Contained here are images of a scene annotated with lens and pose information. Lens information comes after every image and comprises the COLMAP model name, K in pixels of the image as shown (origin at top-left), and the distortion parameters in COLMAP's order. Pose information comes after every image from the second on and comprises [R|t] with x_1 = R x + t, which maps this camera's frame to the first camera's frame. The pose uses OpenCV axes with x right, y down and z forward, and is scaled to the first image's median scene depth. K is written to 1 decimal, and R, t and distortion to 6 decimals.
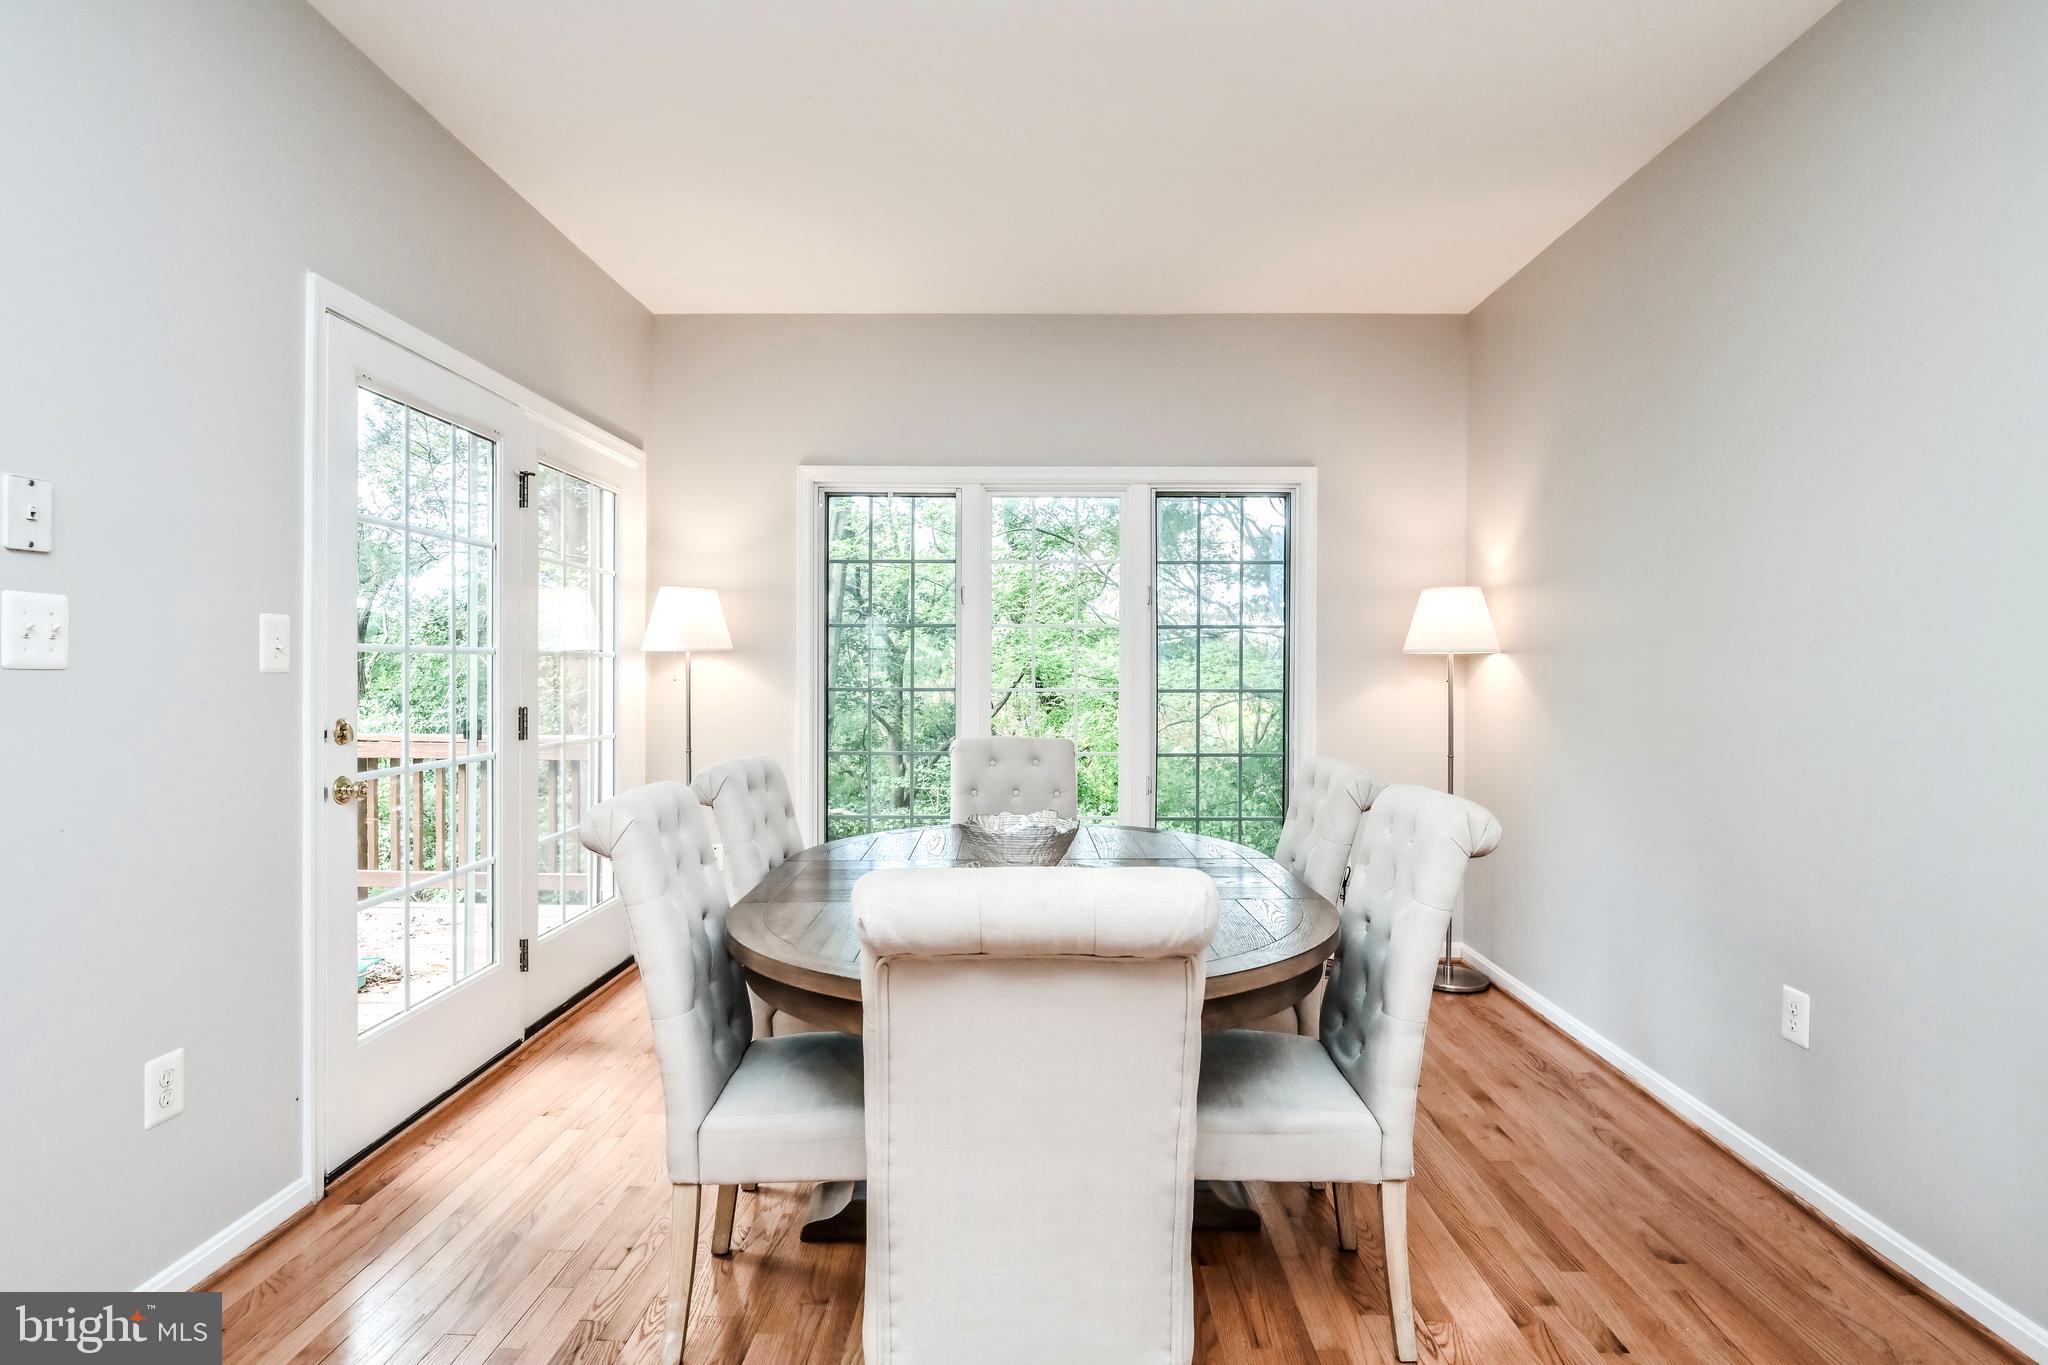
lens RADIAL K [[1059.2, 0, 1024.0], [0, 1059.2, 682.5], [0, 0, 1]] dist [0.000687, 0.000104]
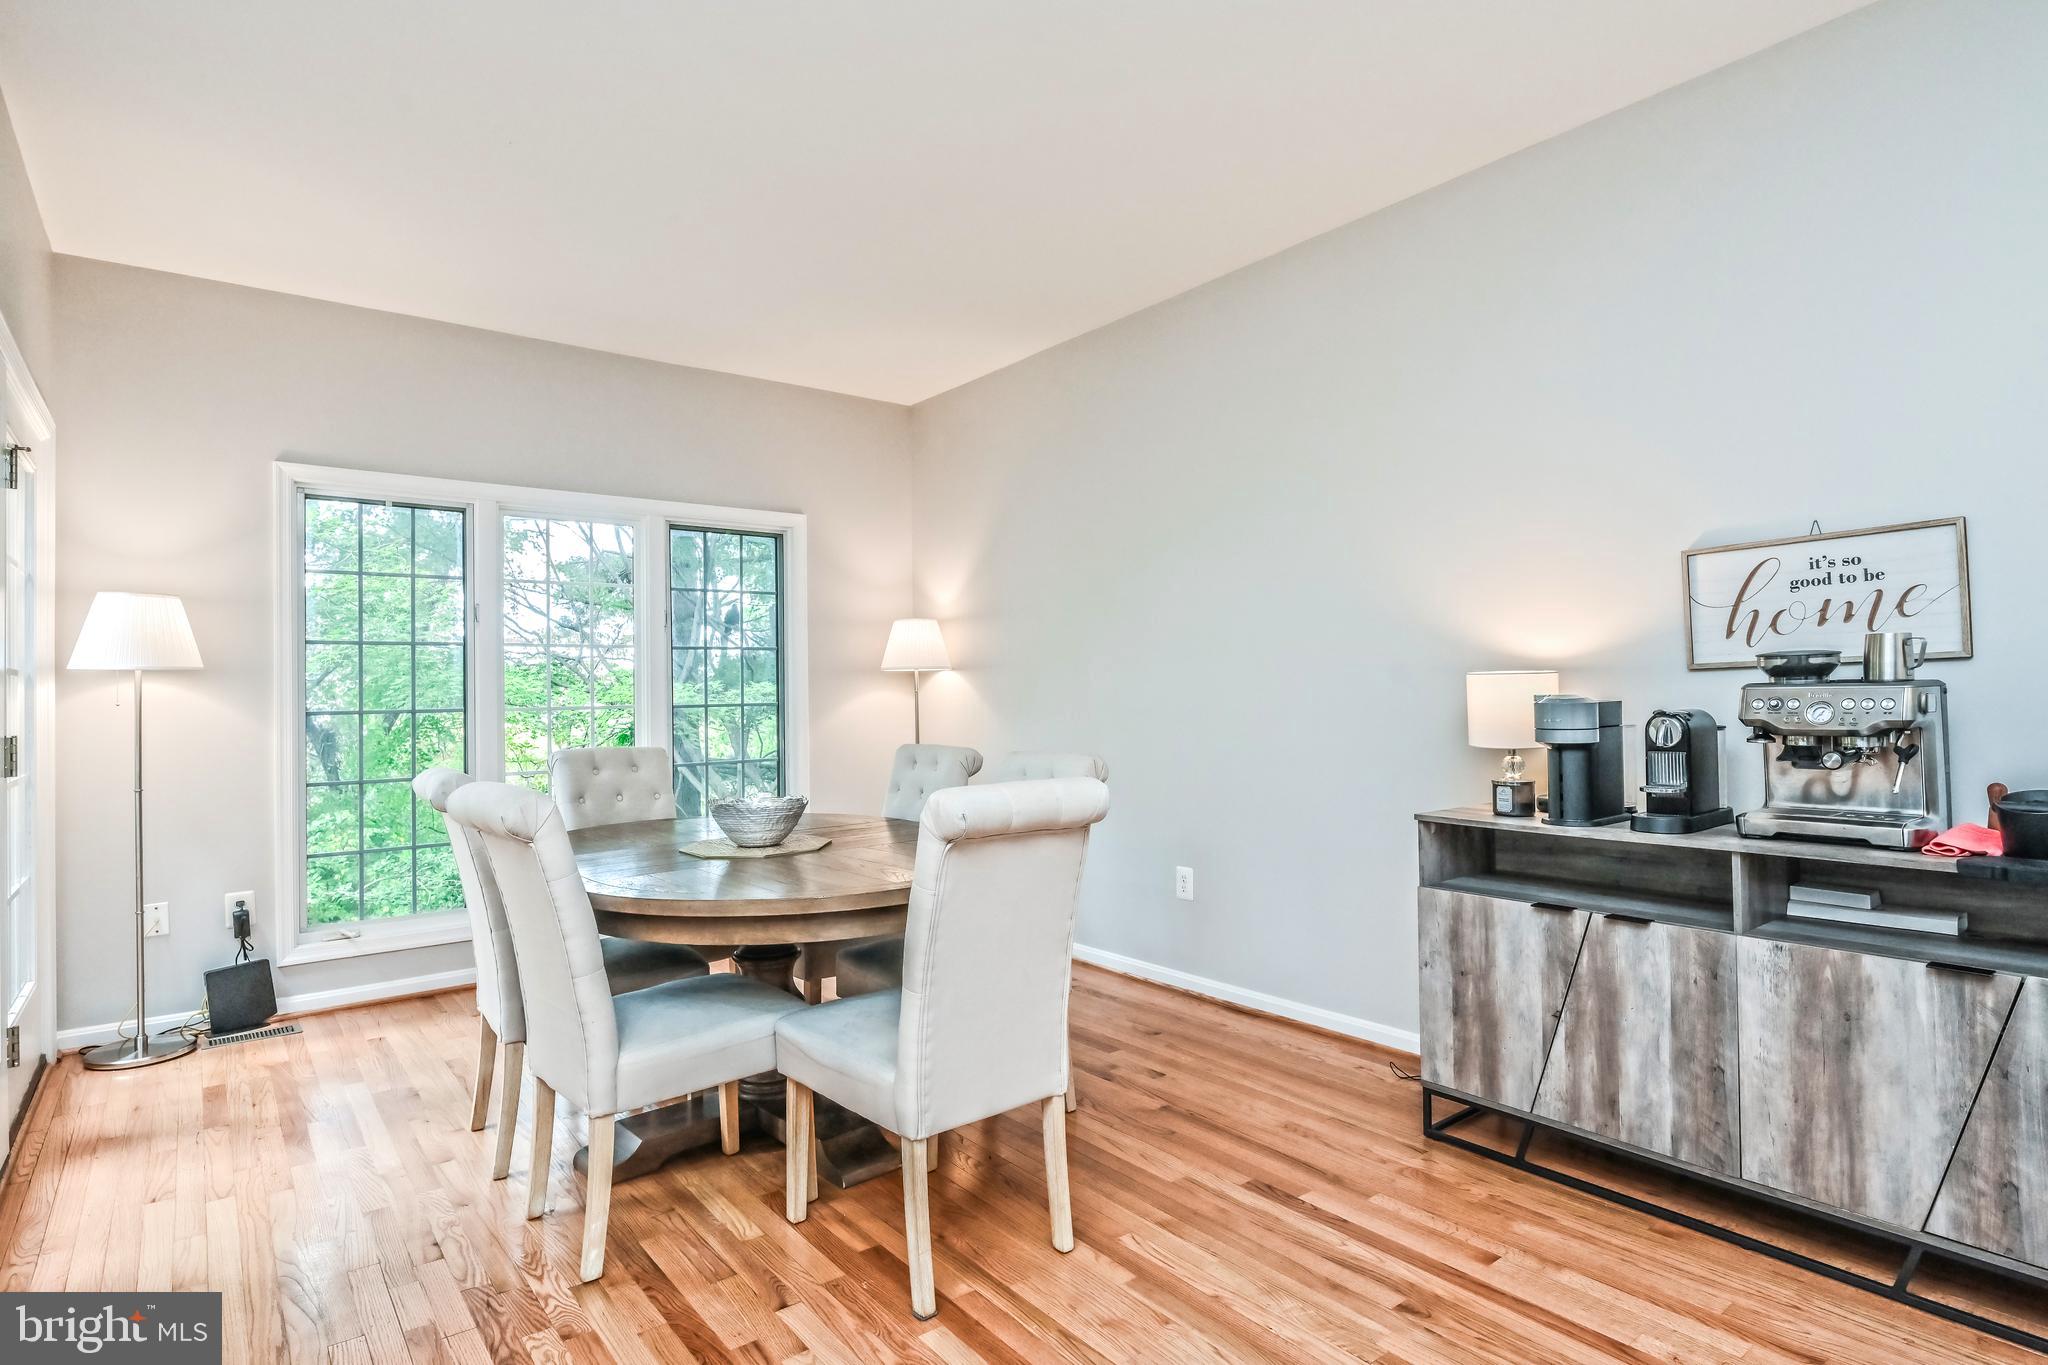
lens RADIAL K [[1059.2, 0, 1024.0], [0, 1059.2, 682.5], [0, 0, 1]] dist [0.000687, 0.000104]
pose [[0.780298, -0.010451, 0.625320, -0.301209], [0.027297, 0.999477, -0.017357, 0.014370], [-0.624812, 0.030613, 0.780175, -0.087740]]
